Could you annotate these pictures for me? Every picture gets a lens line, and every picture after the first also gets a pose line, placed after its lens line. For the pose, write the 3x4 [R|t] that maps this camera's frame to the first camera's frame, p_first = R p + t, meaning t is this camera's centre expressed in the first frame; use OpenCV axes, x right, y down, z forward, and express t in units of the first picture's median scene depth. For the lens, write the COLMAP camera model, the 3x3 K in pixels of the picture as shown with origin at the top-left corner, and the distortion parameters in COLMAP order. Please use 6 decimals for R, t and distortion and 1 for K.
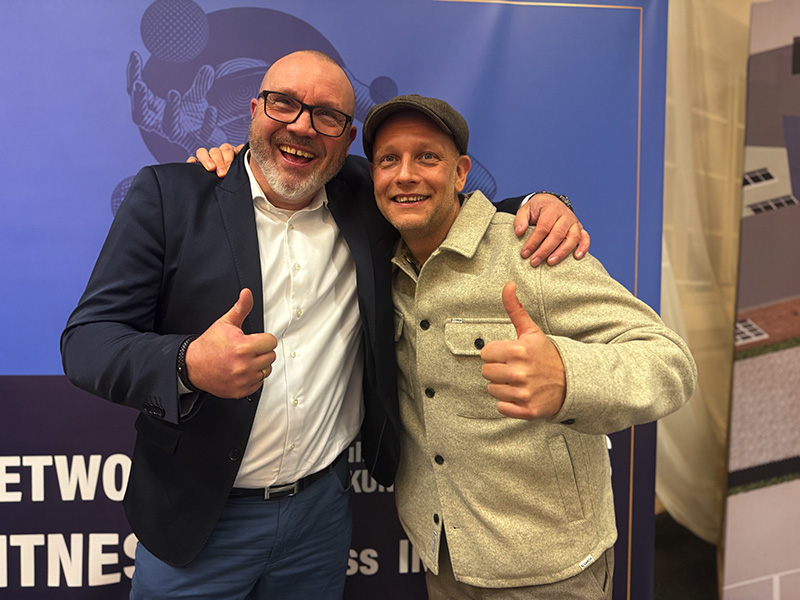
lens RADIAL K [[564.1, 0, 397.5], [0, 564.1, 300.3], [0, 0, 1]] dist [0.025310, -0.035152]
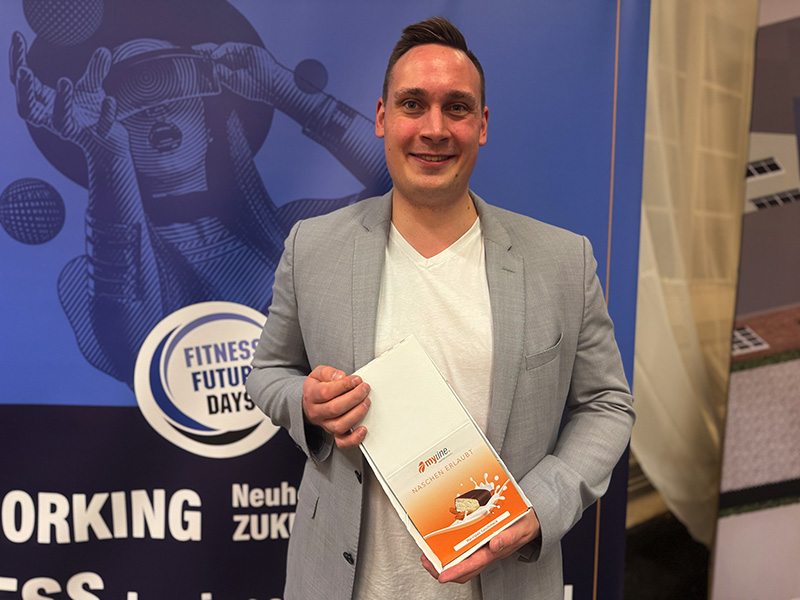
lens RADIAL K [[564.1, 0, 399.6], [0, 564.1, 301.6], [0, 0, 1]] dist [0.025310, -0.035152]
pose [[0.999797, 0.003109, -0.019889, 0.087791], [-0.002096, 0.998710, 0.050734, -0.052800], [0.020021, -0.050682, 0.998514, 0.095134]]
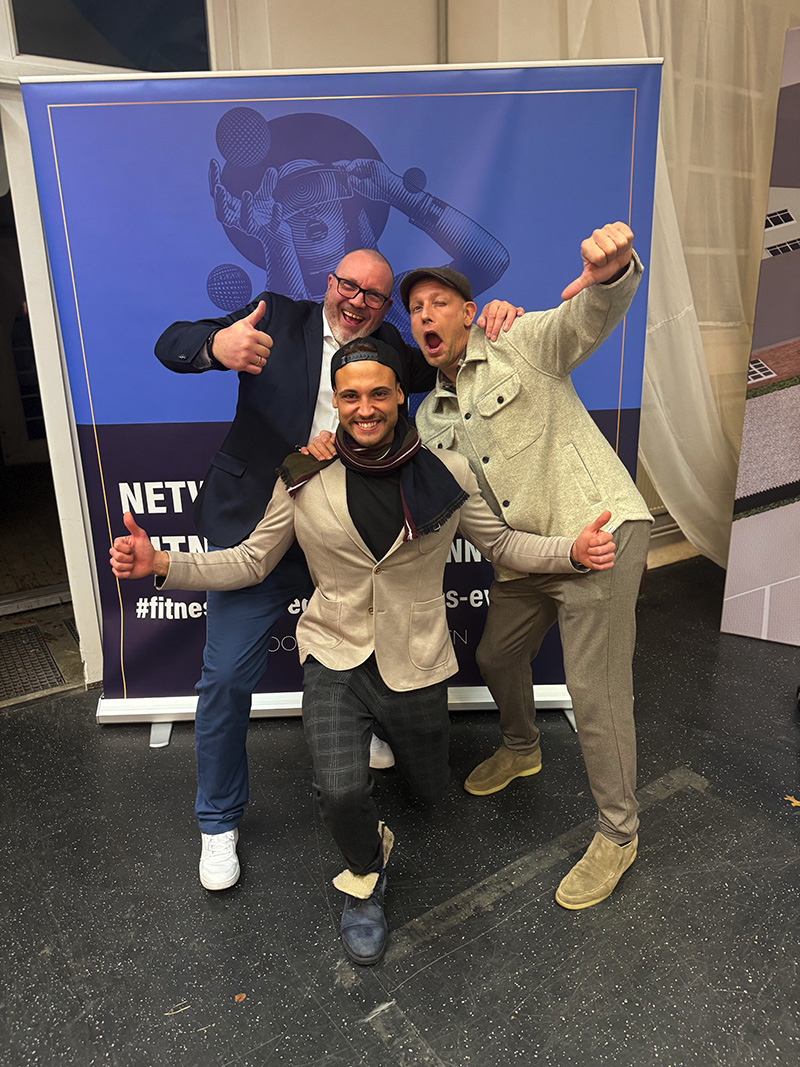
lens RADIAL K [[752.4, 0, 392.7], [0, 752.4, 525.0], [0, 0, 1]] dist [0.025310, -0.035152]
pose [[0.997474, -0.022625, -0.067331, 0.014357], [0.037595, 0.972418, 0.230196, -0.017888], [0.060265, -0.232146, 0.970812, -0.520898]]
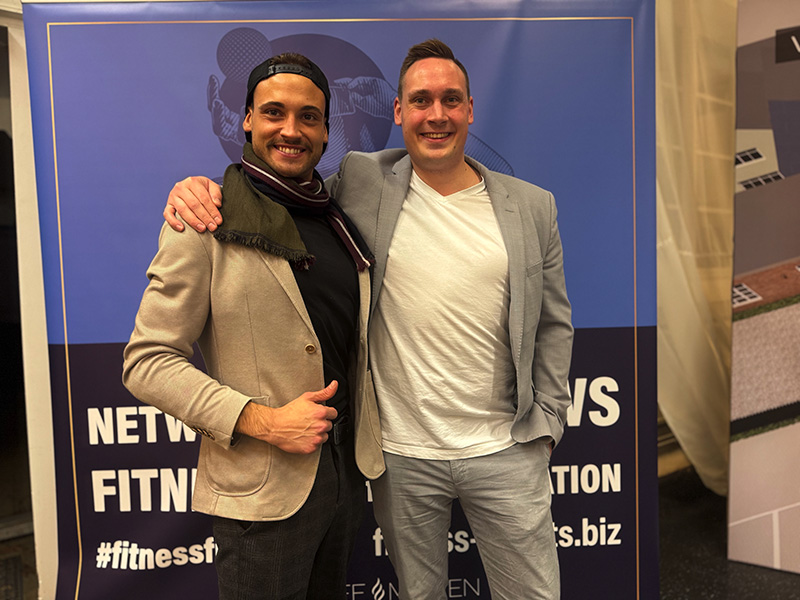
lens RADIAL K [[564.1, 0, 398.4], [0, 564.1, 301.5], [0, 0, 1]] dist [0.025310, -0.035152]
pose [[0.998899, -0.034736, -0.031518, -0.028774], [0.035057, 0.999339, 0.009665, 0.034398], [0.031161, -0.010760, 0.999456, -0.145412]]
